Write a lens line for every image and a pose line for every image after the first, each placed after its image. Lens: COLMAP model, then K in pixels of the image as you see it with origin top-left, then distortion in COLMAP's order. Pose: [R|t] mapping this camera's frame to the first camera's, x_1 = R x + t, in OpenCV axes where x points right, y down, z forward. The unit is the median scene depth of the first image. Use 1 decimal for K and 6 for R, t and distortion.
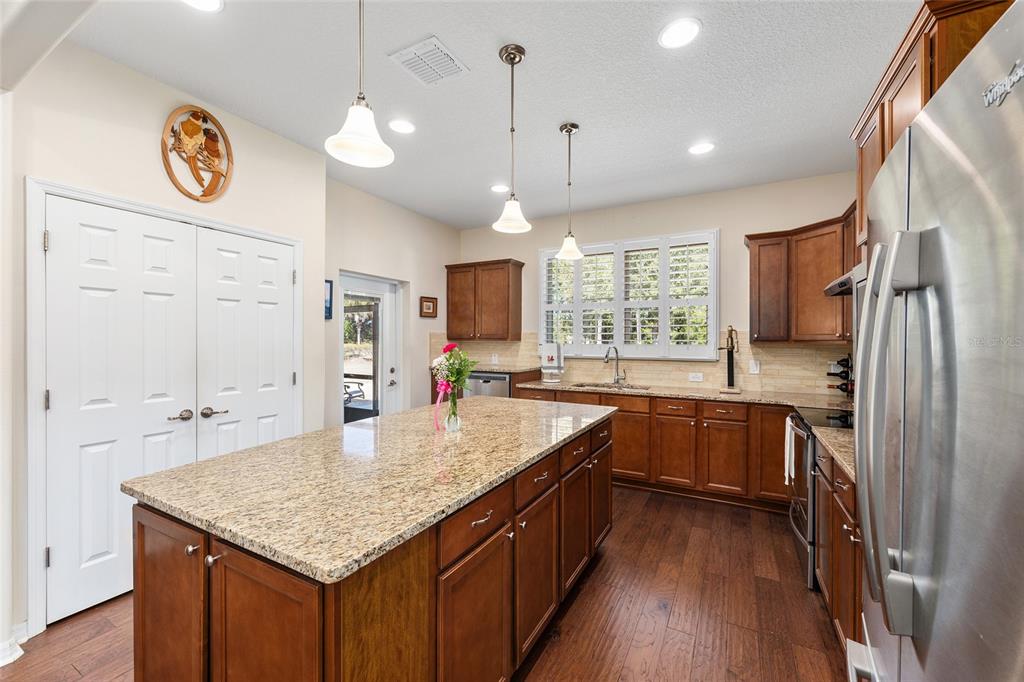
lens RADIAL K [[399.8, 0, 506.6], [0, 399.8, 340.0], [0, 0, 1]] dist [-0.001648, 0.000228]
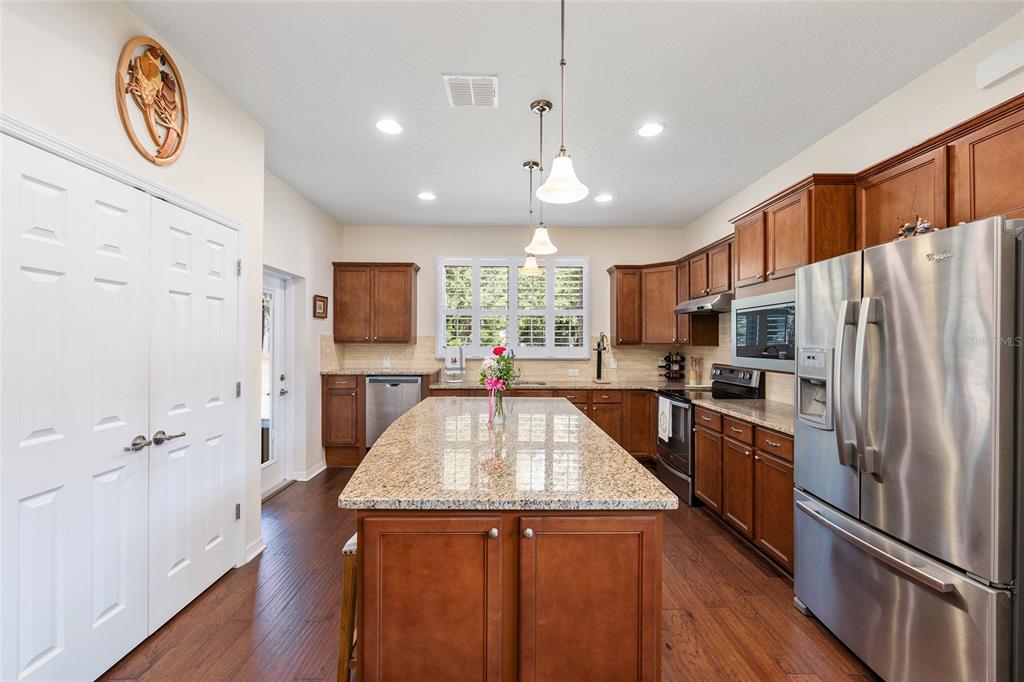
lens RADIAL K [[399.8, 0, 506.6], [0, 399.8, 340.0], [0, 0, 1]] dist [-0.001648, 0.000228]
pose [[0.874860, 0.003384, 0.484364, -0.379805], [-0.000739, 0.999984, -0.005652, -0.002570], [-0.484375, 0.004586, 0.874848, -0.000227]]
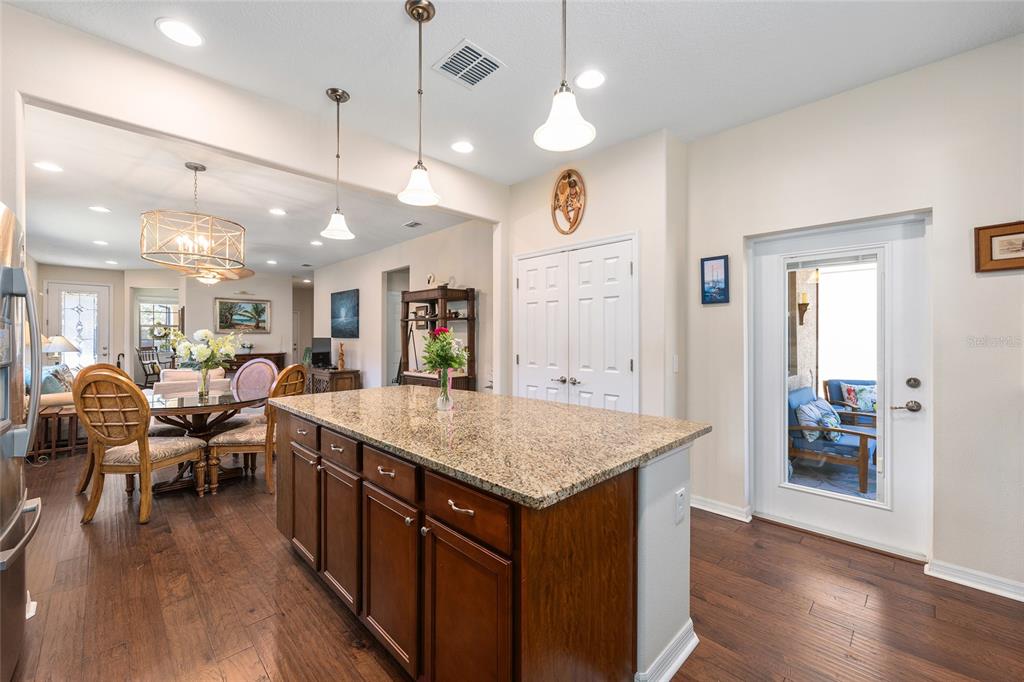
lens RADIAL K [[419.8, 0, 545.3], [0, 419.8, 338.4], [0, 0, 1]] dist [-0.001204, 0.000061]
pose [[-0.237472, -0.004634, -0.971383, 0.505301], [-0.000983, 0.999989, -0.004530, 0.026619], [0.971394, -0.000120, -0.237474, 0.888710]]
